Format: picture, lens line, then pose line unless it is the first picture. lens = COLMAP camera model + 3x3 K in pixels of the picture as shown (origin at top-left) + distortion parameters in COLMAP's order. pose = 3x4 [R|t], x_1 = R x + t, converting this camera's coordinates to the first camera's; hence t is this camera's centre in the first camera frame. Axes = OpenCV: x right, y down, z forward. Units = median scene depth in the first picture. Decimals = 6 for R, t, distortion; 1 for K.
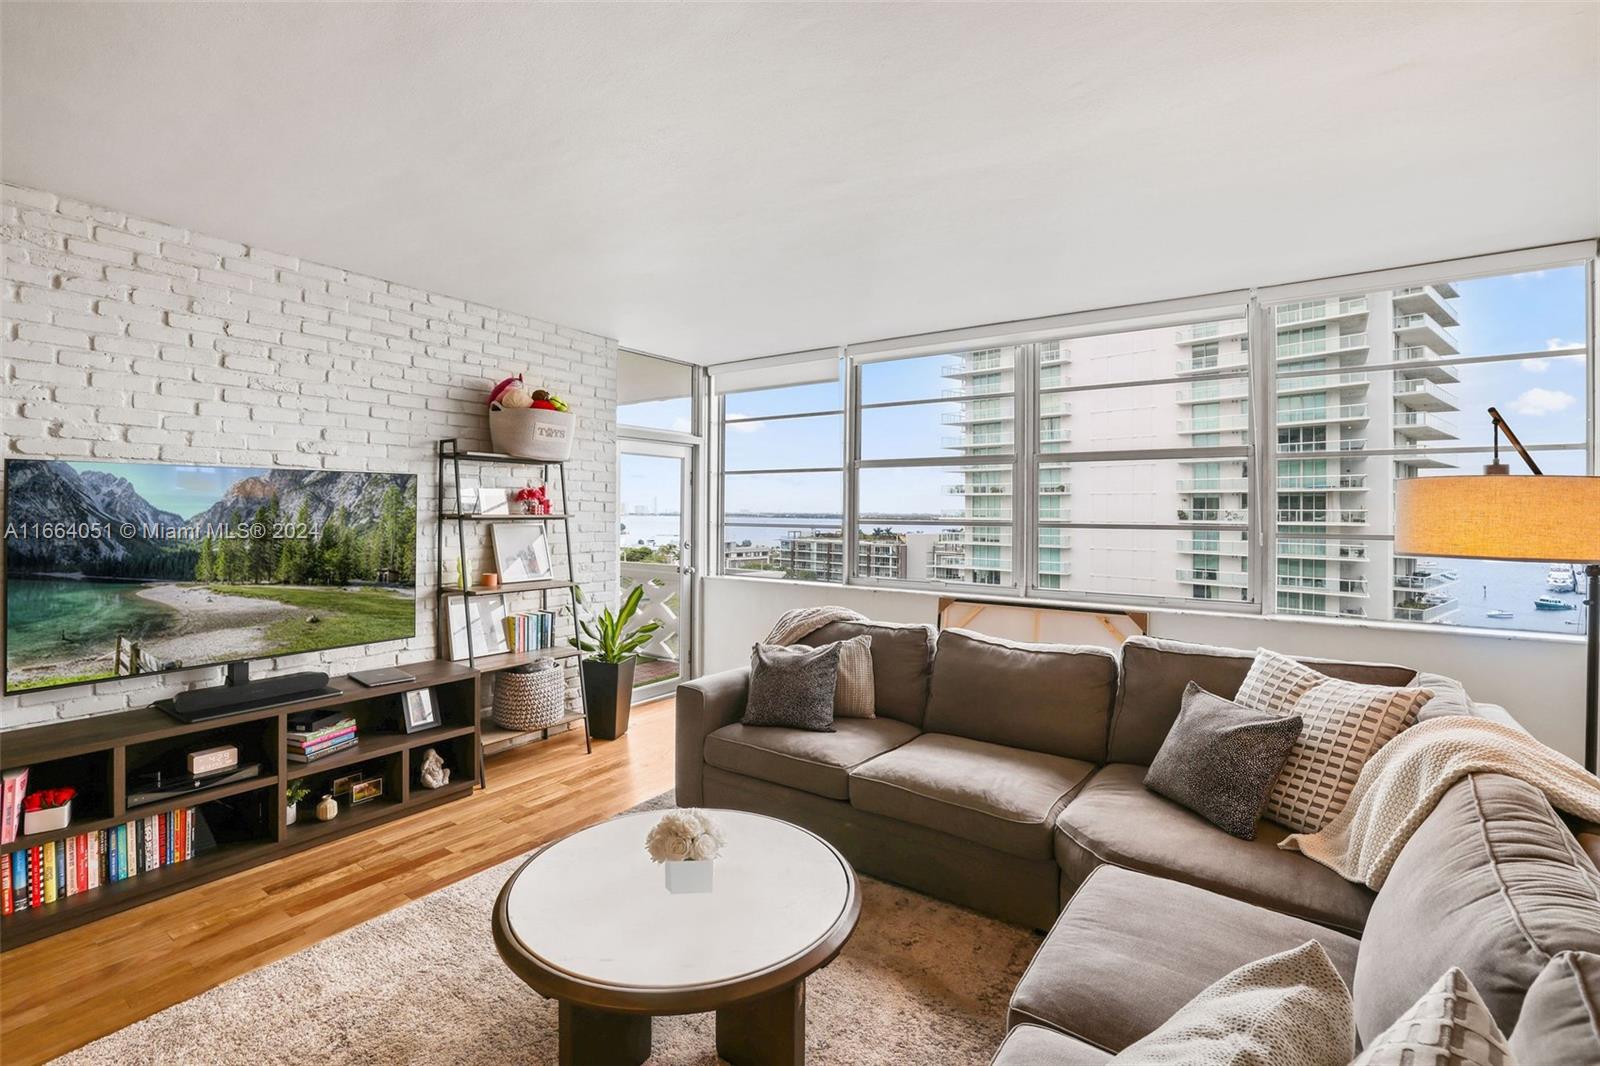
lens RADIAL K [[707.6, 0, 805.1], [0, 707.6, 519.9], [0, 0, 1]] dist [-0.031499, 0.004773]
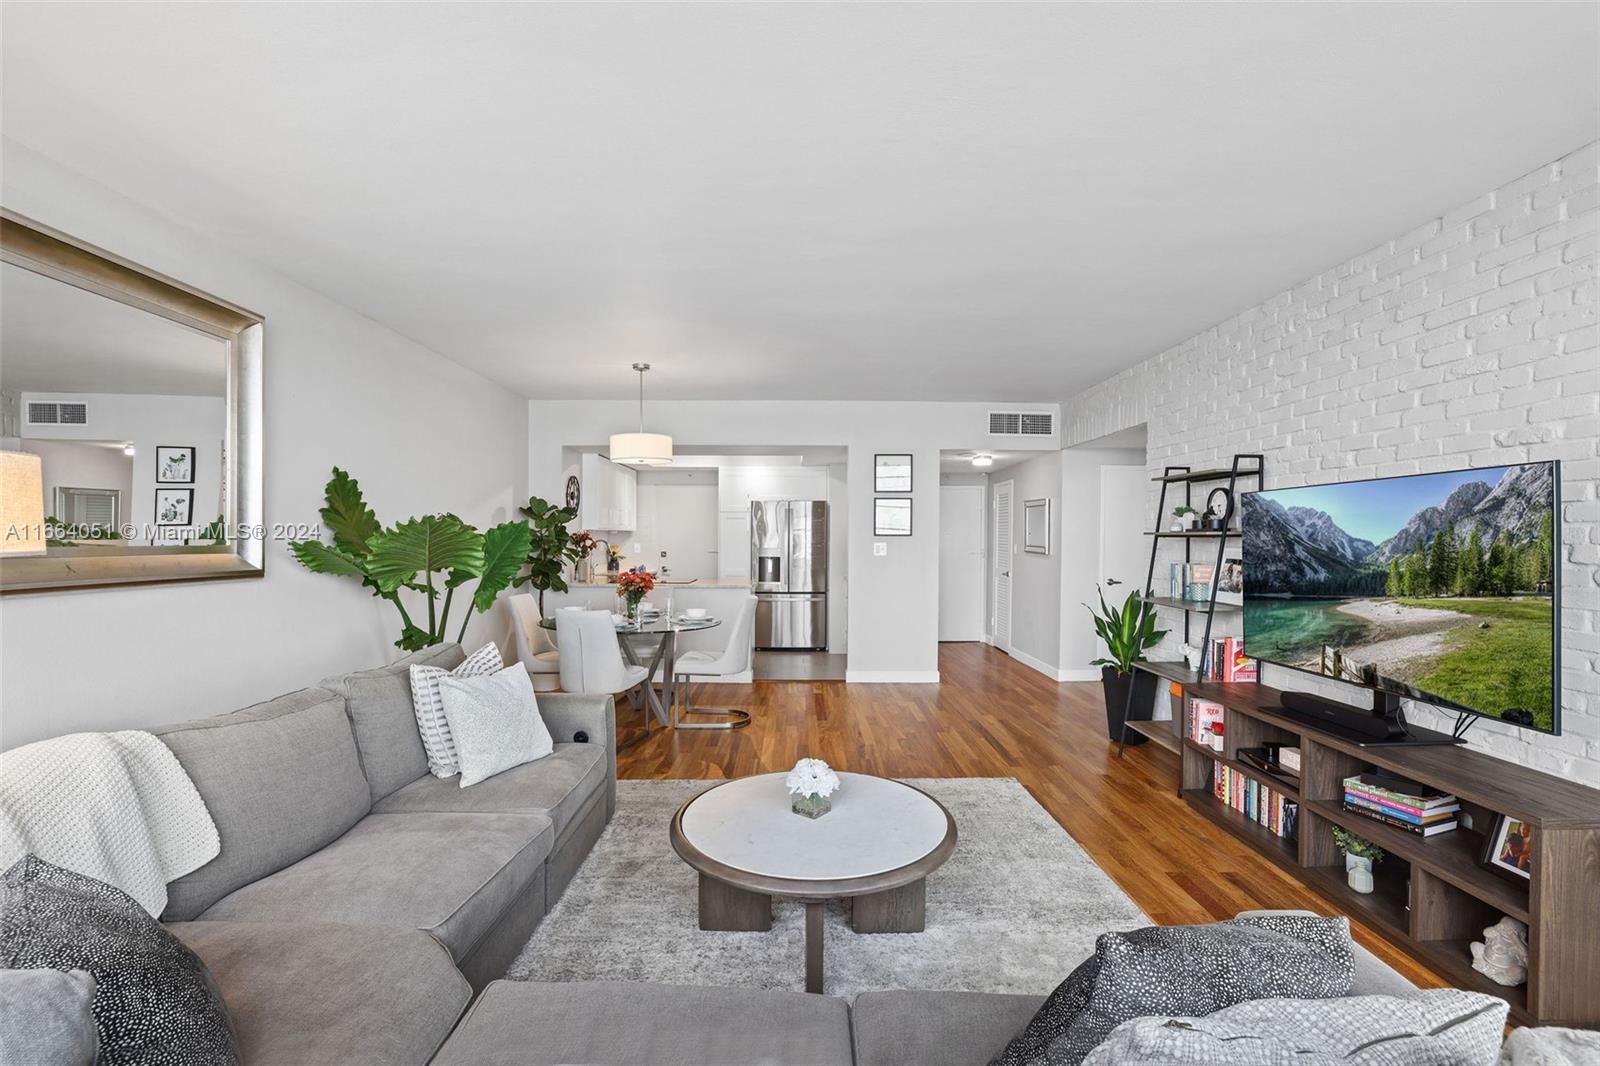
lens RADIAL K [[691.5, 0, 781.7], [0, 691.5, 545.1], [0, 0, 1]] dist [-0.033647, 0.009530]
pose [[-0.837549, -0.001220, -0.546361, 0.266132], [-0.015080, 0.999668, 0.020885, 0.003637], [0.546154, 0.025731, -0.837289, 0.988021]]
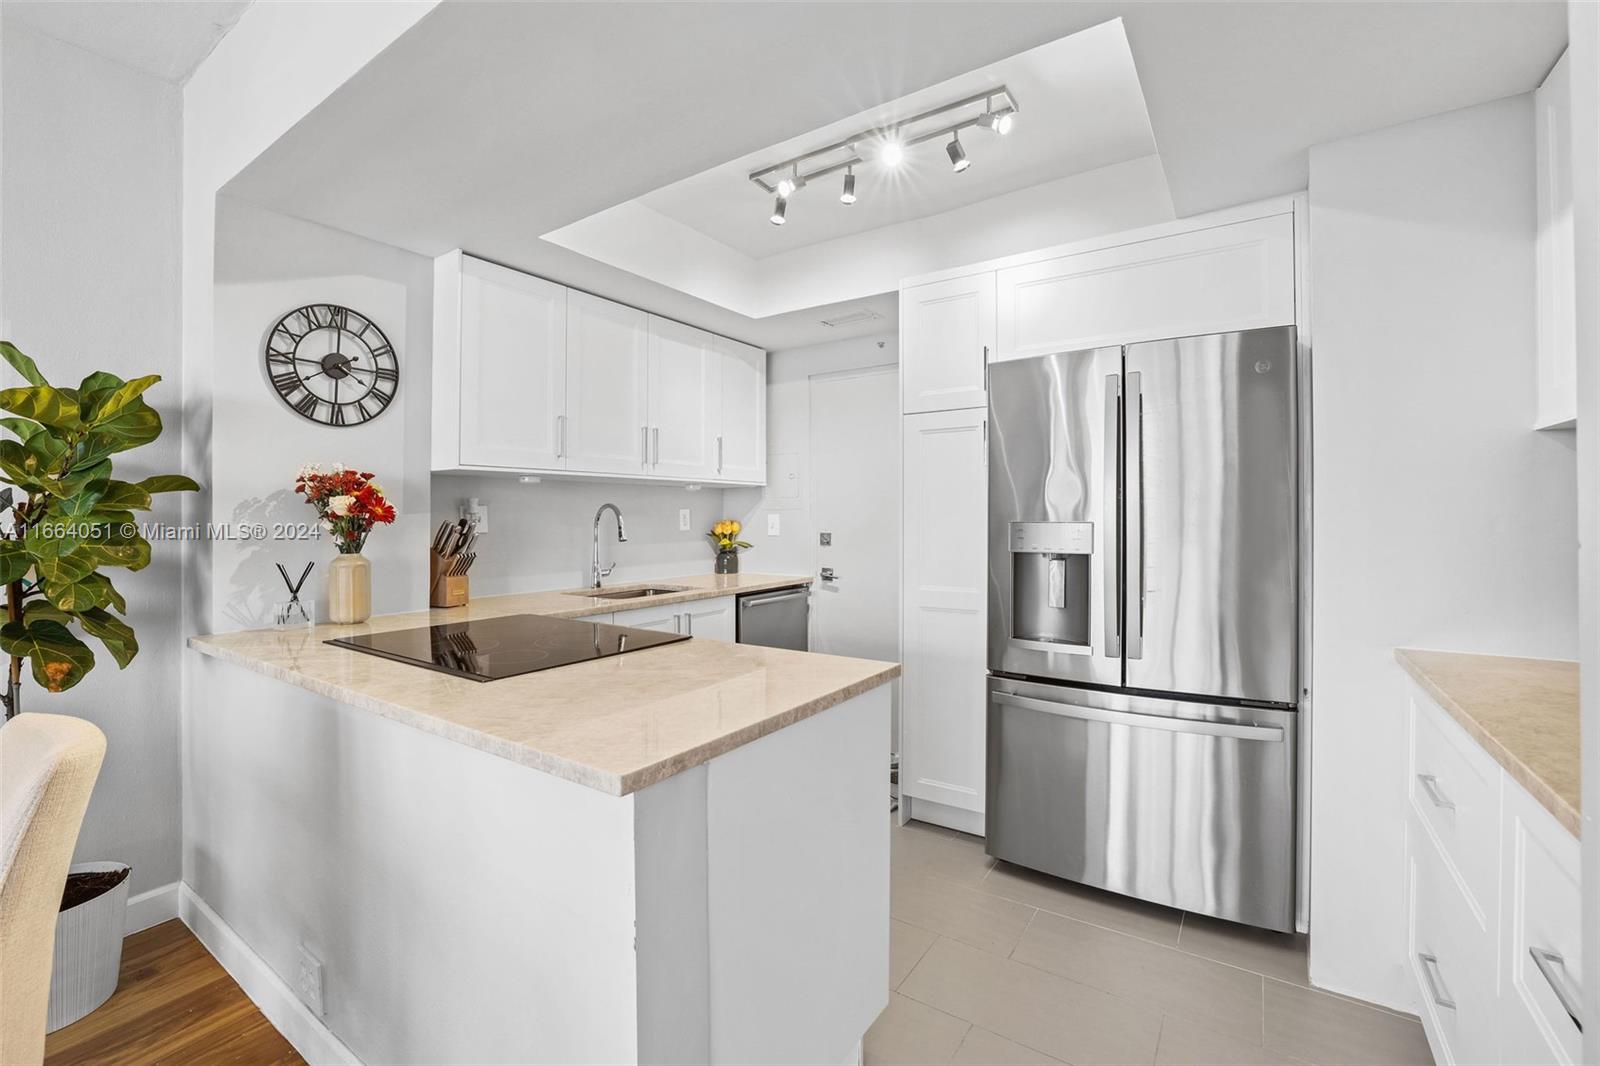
lens RADIAL K [[691.5, 0, 808.1], [0, 691.5, 510.3], [0, 0, 1]] dist [-0.033647, 0.009530]
pose [[-0.999998, 0.001980, -0.000935, -0.646778], [0.001975, 0.999982, 0.005631, 0.043267], [0.000946, 0.005630, -0.999984, -0.204437]]
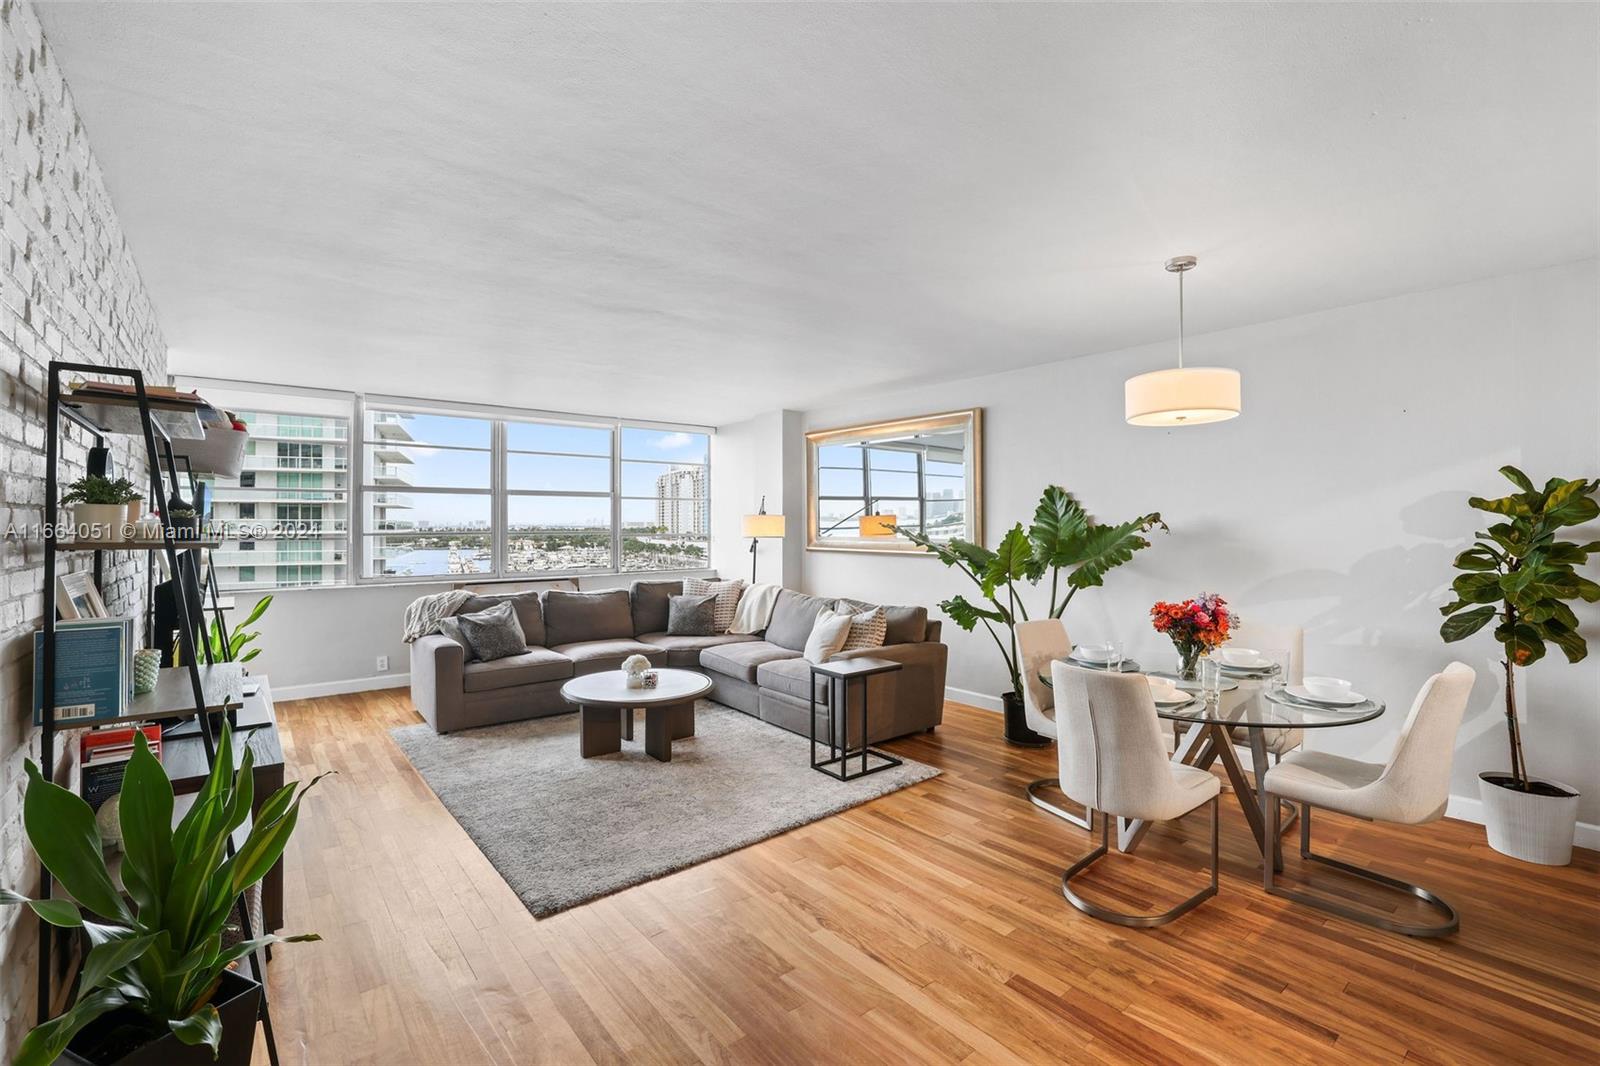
lens RADIAL K [[691.5, 0, 778.2], [0, 691.5, 528.5], [0, 0, 1]] dist [-0.033647, 0.009530]
pose [[0.285858, -0.012486, 0.958191, -1.118750], [0.013212, 0.999871, 0.009088, -0.010636], [-0.958181, 0.010062, 0.285986, -0.054020]]
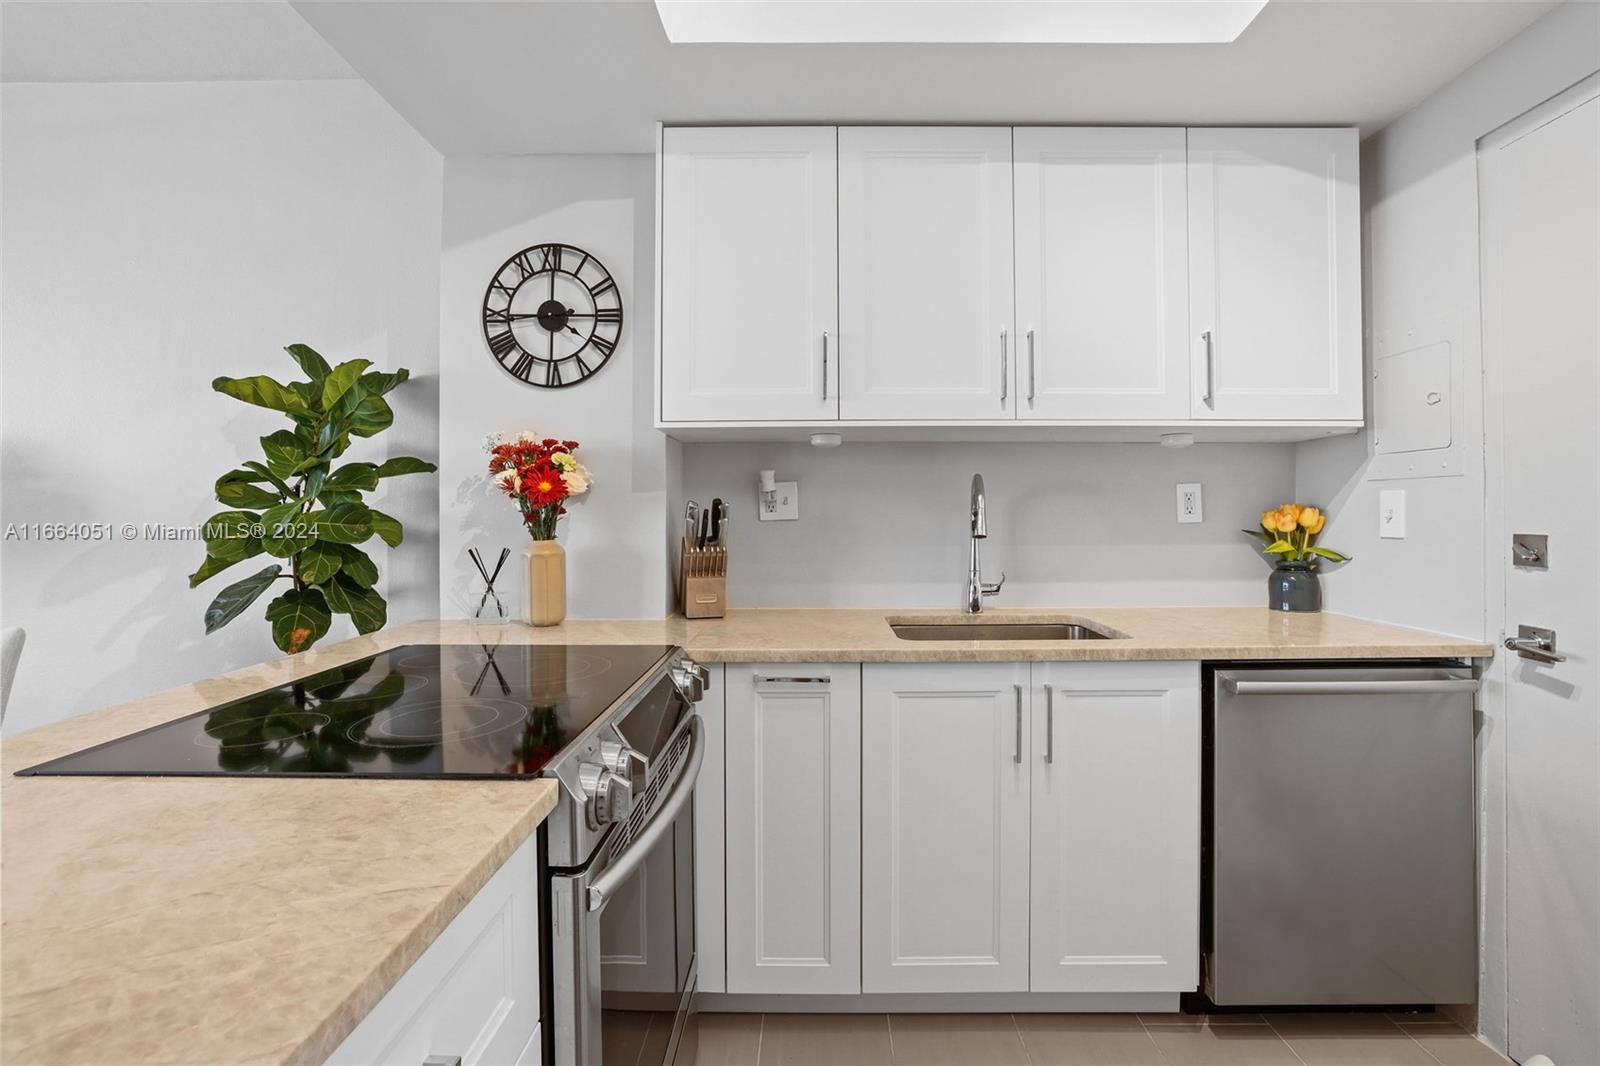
lens RADIAL K [[758.5, 0, 822.4], [0, 758.5, 501.6], [0, 0, 1]] dist [-0.039005, 0.006576]
pose [[-0.546734, 0.007111, 0.837276, -0.802239], [0.012404, 0.999923, -0.000393, 0.058157], [-0.837215, 0.010171, -0.546780, -0.653220]]
